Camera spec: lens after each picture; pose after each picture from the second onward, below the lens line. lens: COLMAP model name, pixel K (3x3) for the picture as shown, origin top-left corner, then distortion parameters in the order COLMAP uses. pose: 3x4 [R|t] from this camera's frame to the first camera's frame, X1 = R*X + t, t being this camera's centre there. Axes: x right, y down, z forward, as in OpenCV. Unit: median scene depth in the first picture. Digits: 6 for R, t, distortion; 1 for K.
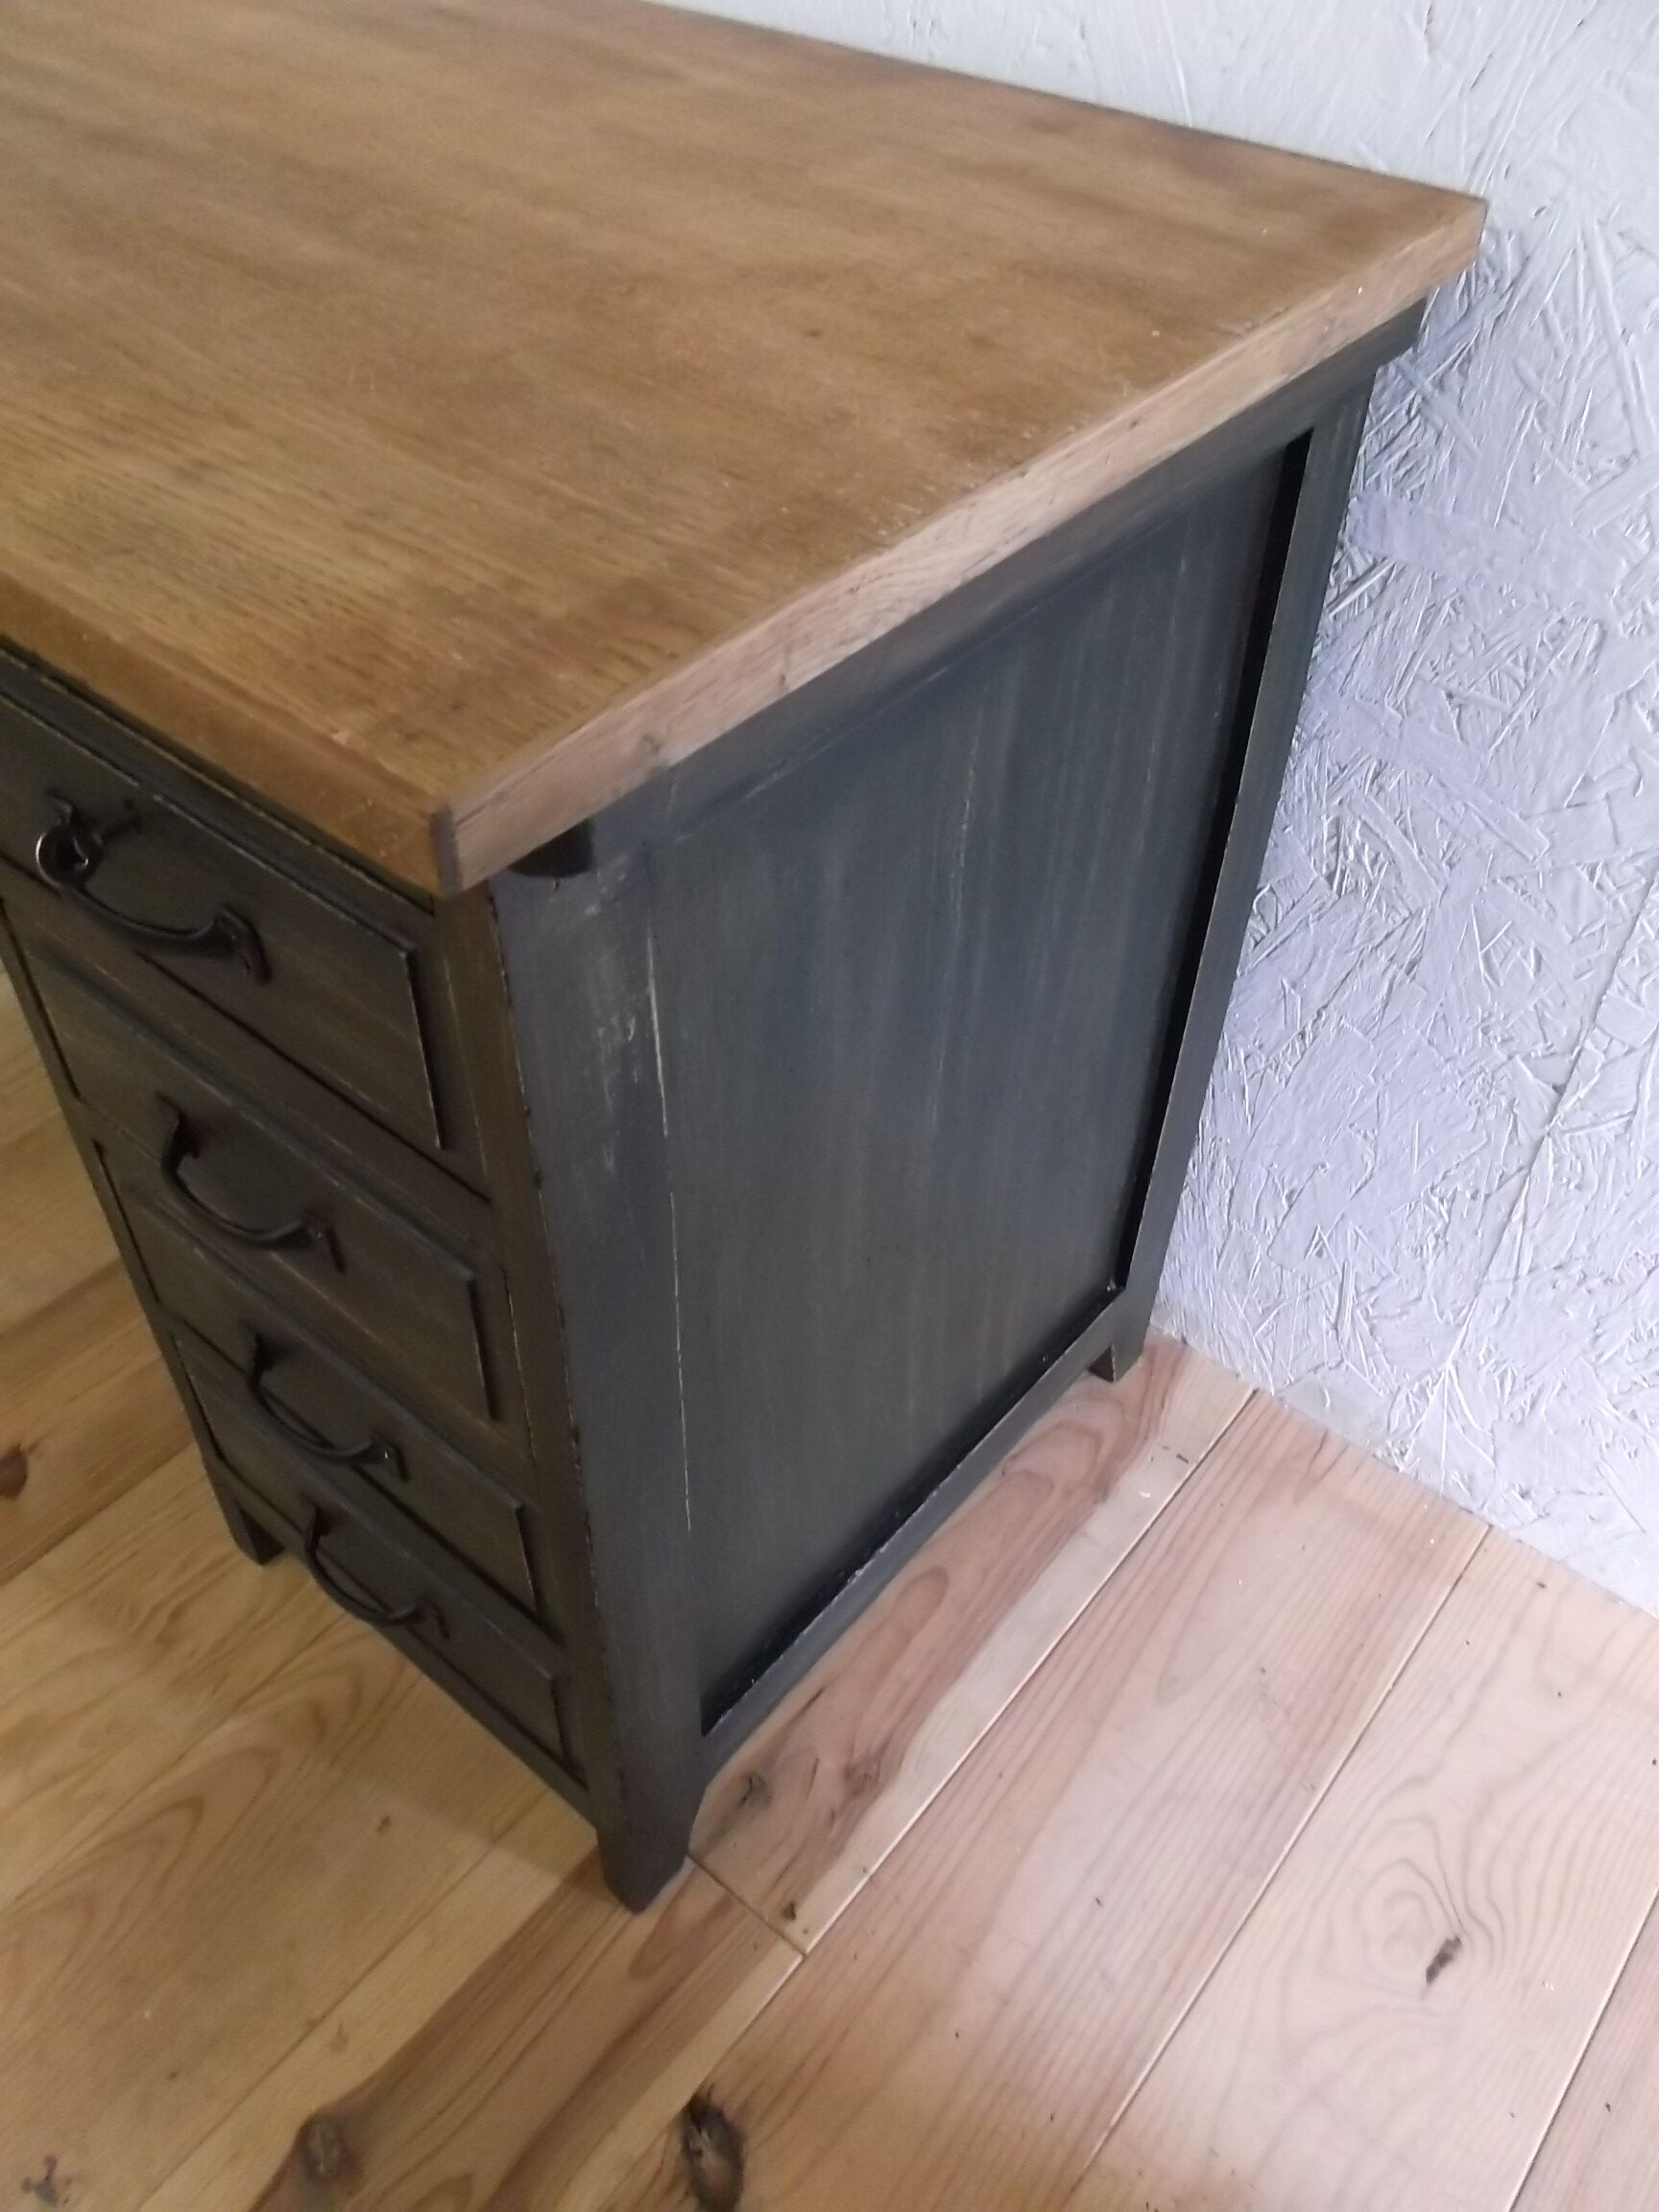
lens RADIAL K [[1652.6, 0, 916.7], [0, 1652.6, 1082.9], [0, 0, 1]] dist [-0.018432, -0.003610]
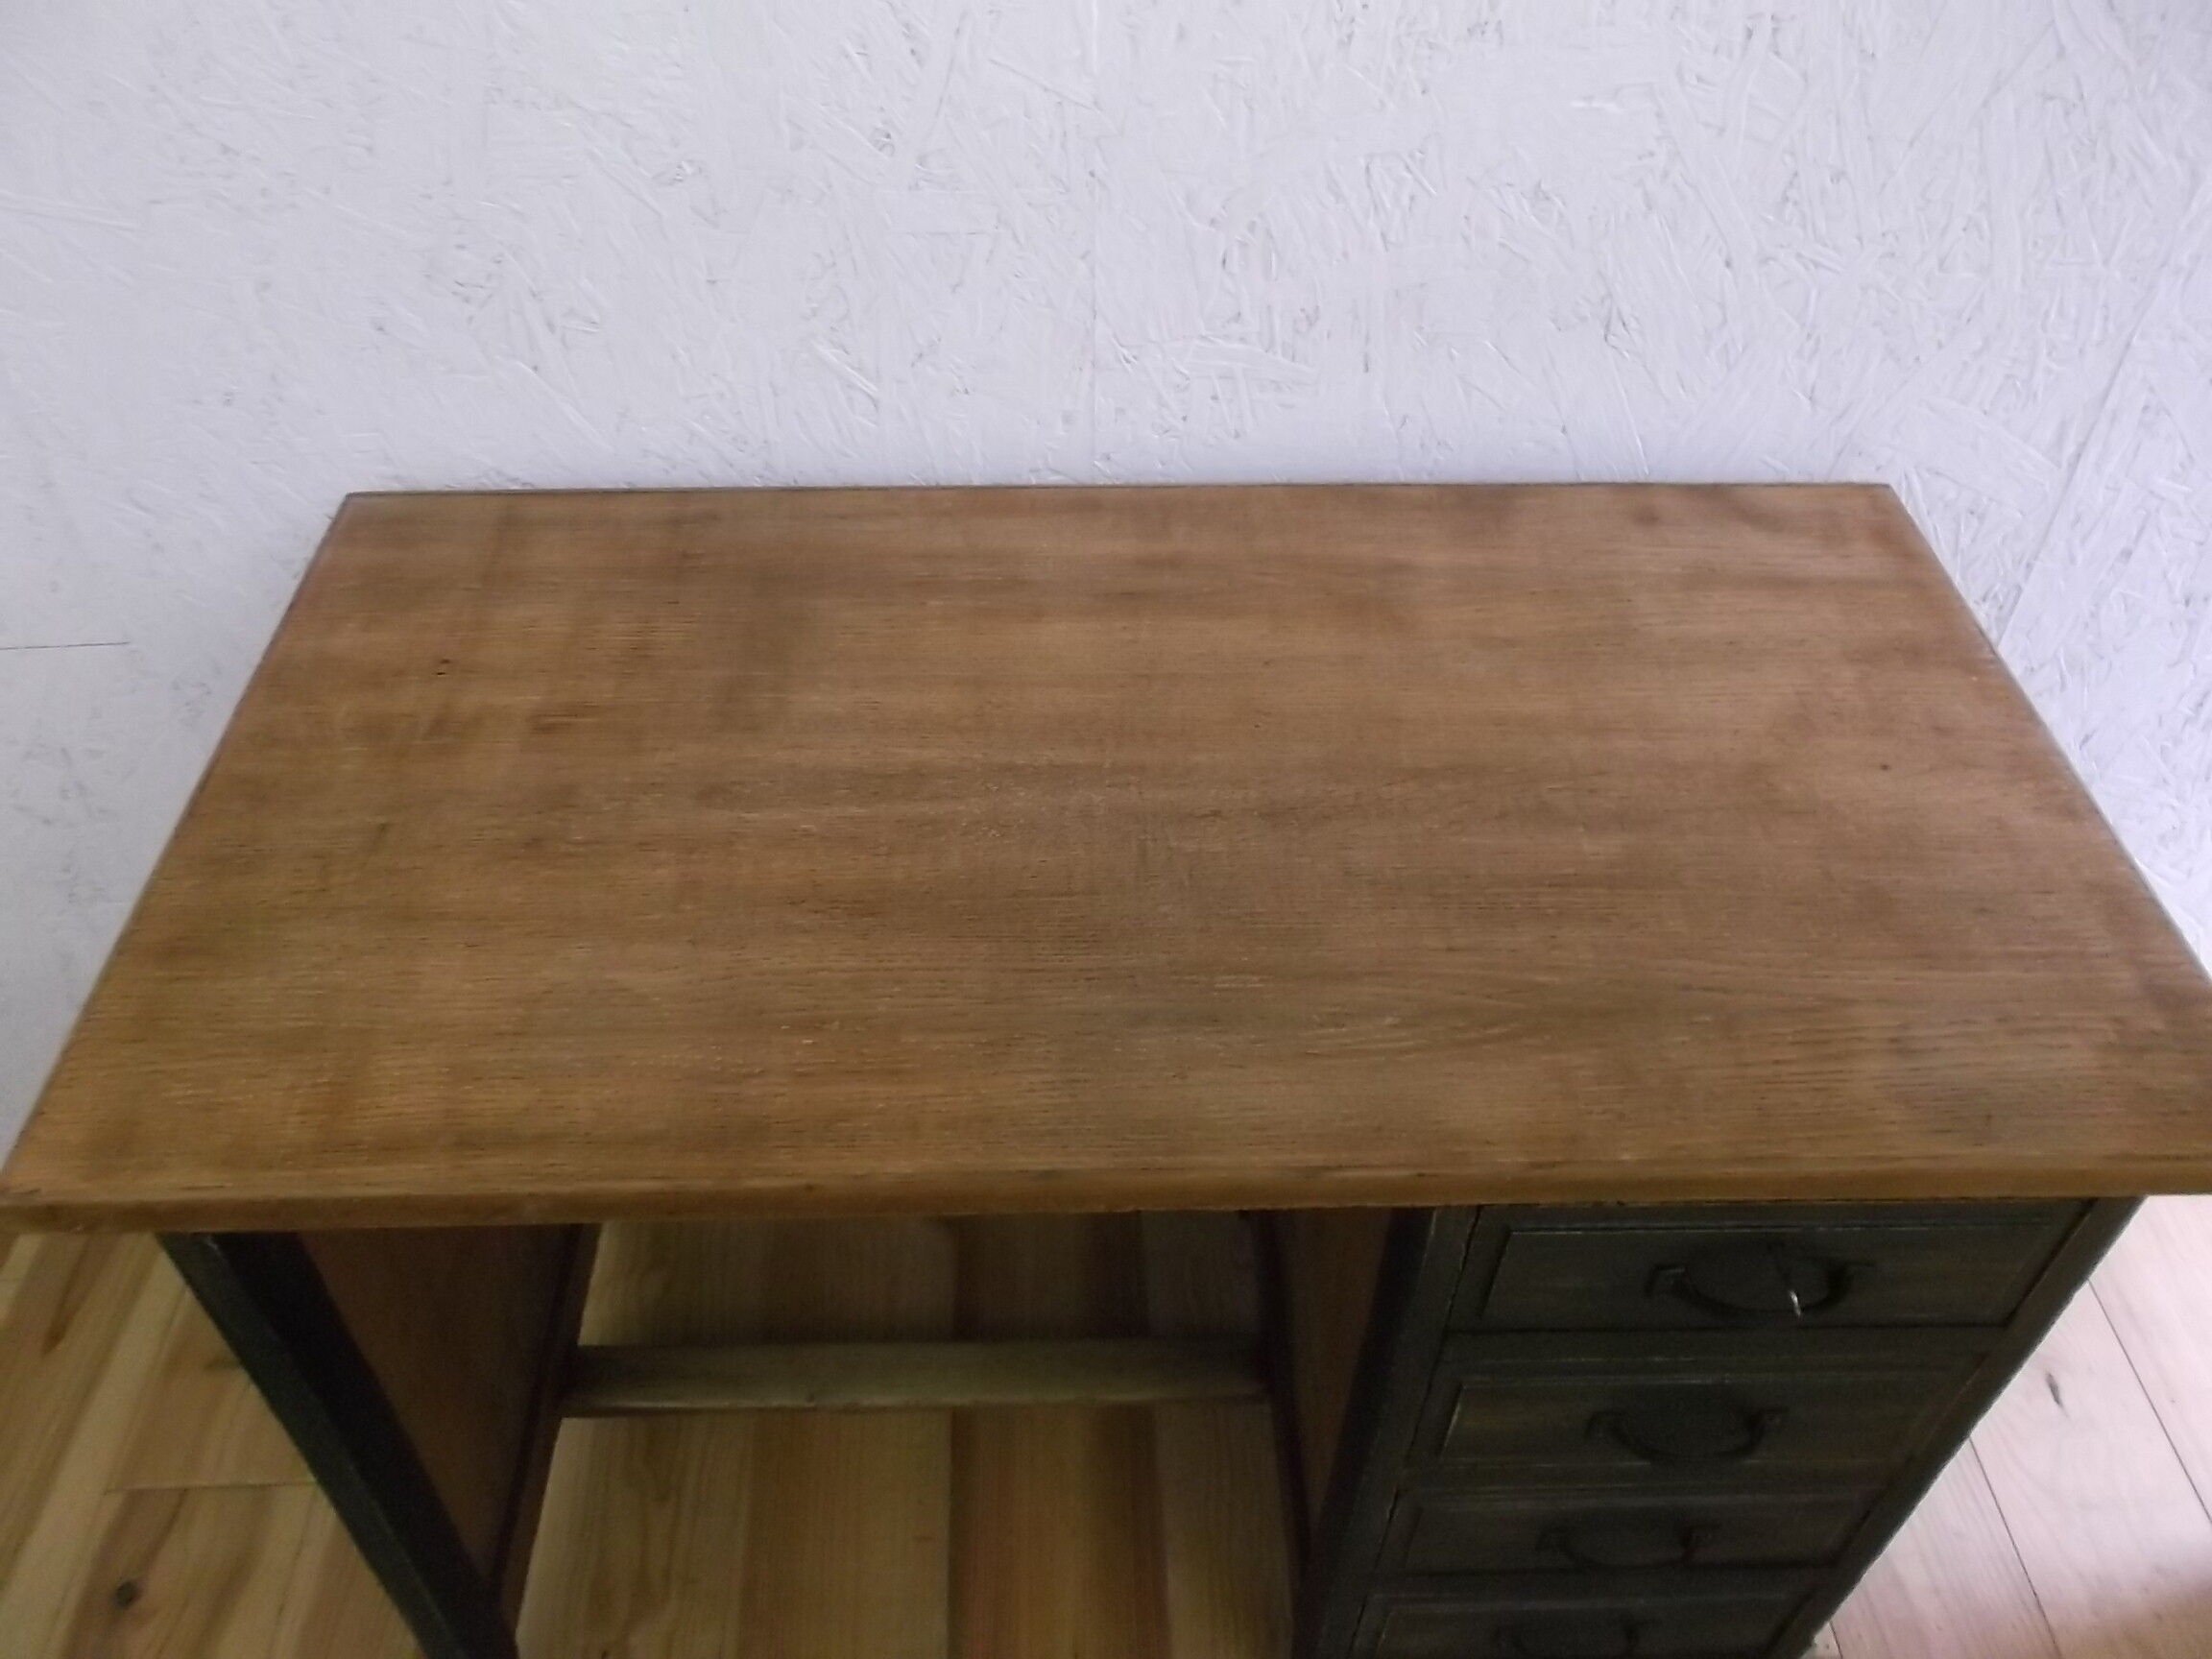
lens RADIAL K [[1652.6, 0, 1100.7], [0, 1652.6, 735.9], [0, 0, 1]] dist [-0.018432, -0.003610]
pose [[0.768431, -0.429447, 0.474436, -0.982924], [0.442141, 0.892263, 0.091531, -0.666618], [-0.462629, 0.139432, 0.875519, -0.072909]]
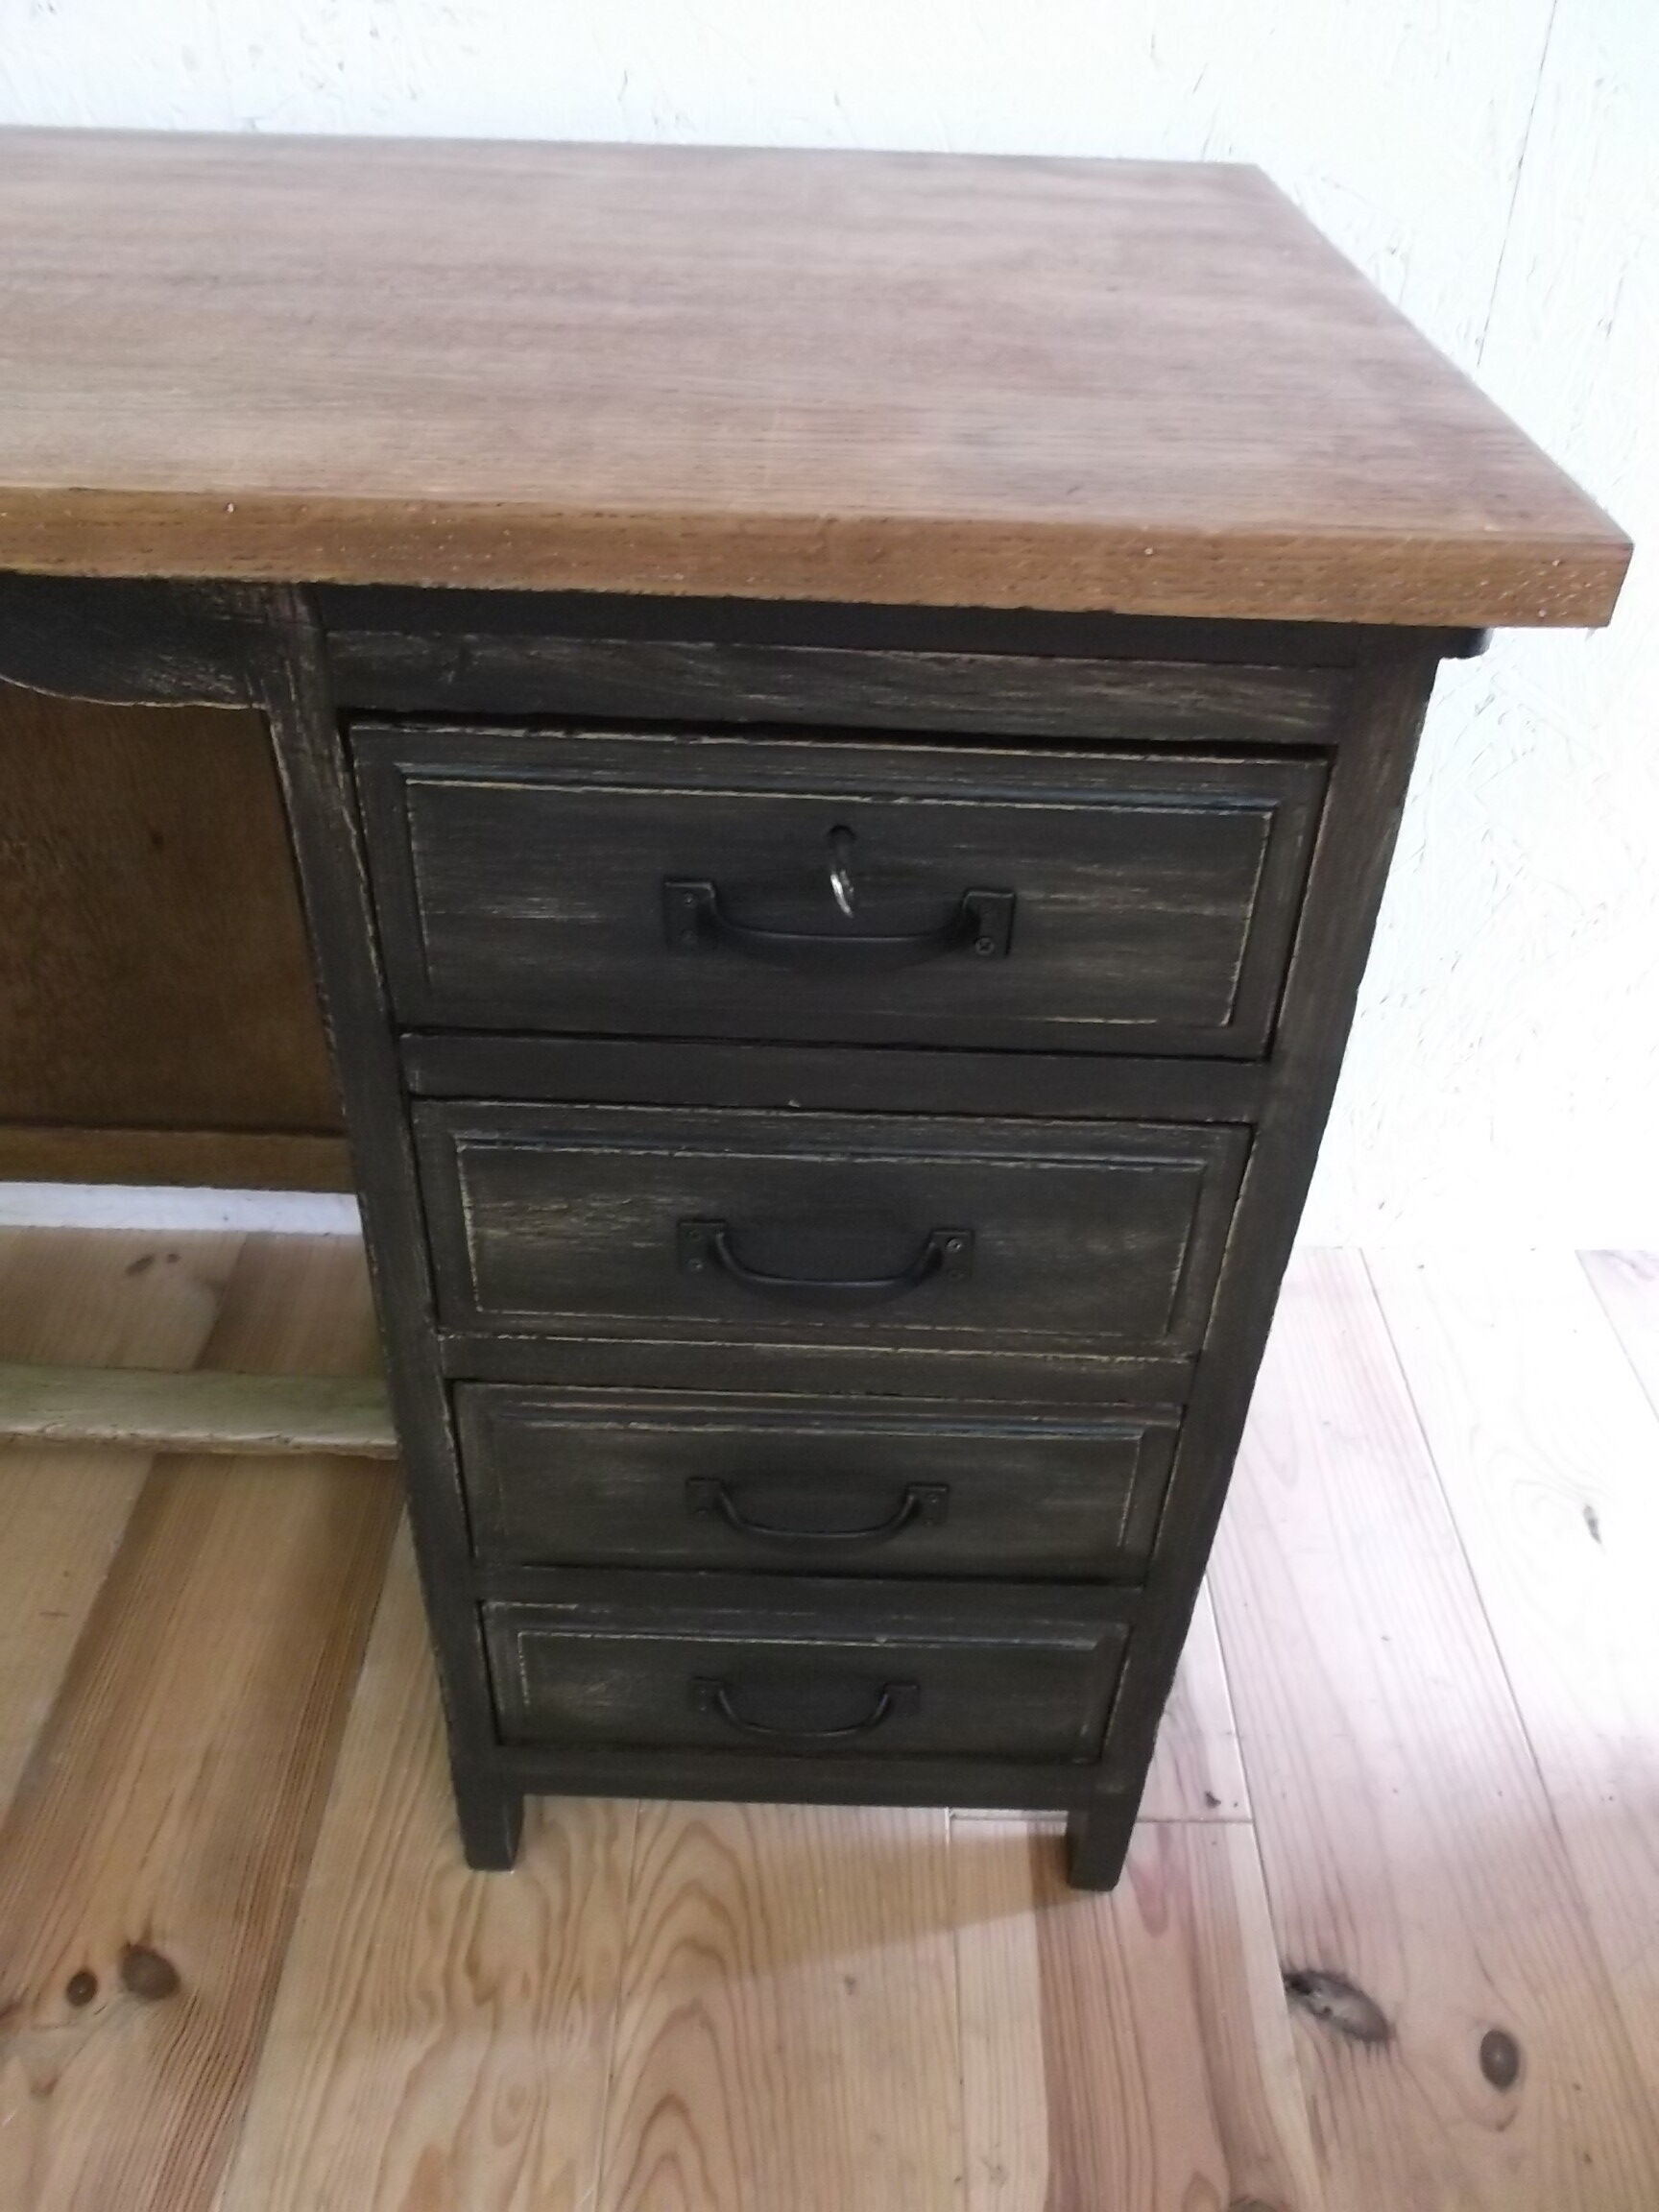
lens RADIAL K [[1652.6, 0, 804.2], [0, 1652.6, 1082.4], [0, 0, 1]] dist [-0.018432, -0.003610]
pose [[0.798633, -0.379997, 0.466678, -0.667020], [0.424580, 0.905329, 0.010582, -0.034475], [-0.426518, 0.189691, 0.884364, 0.108489]]
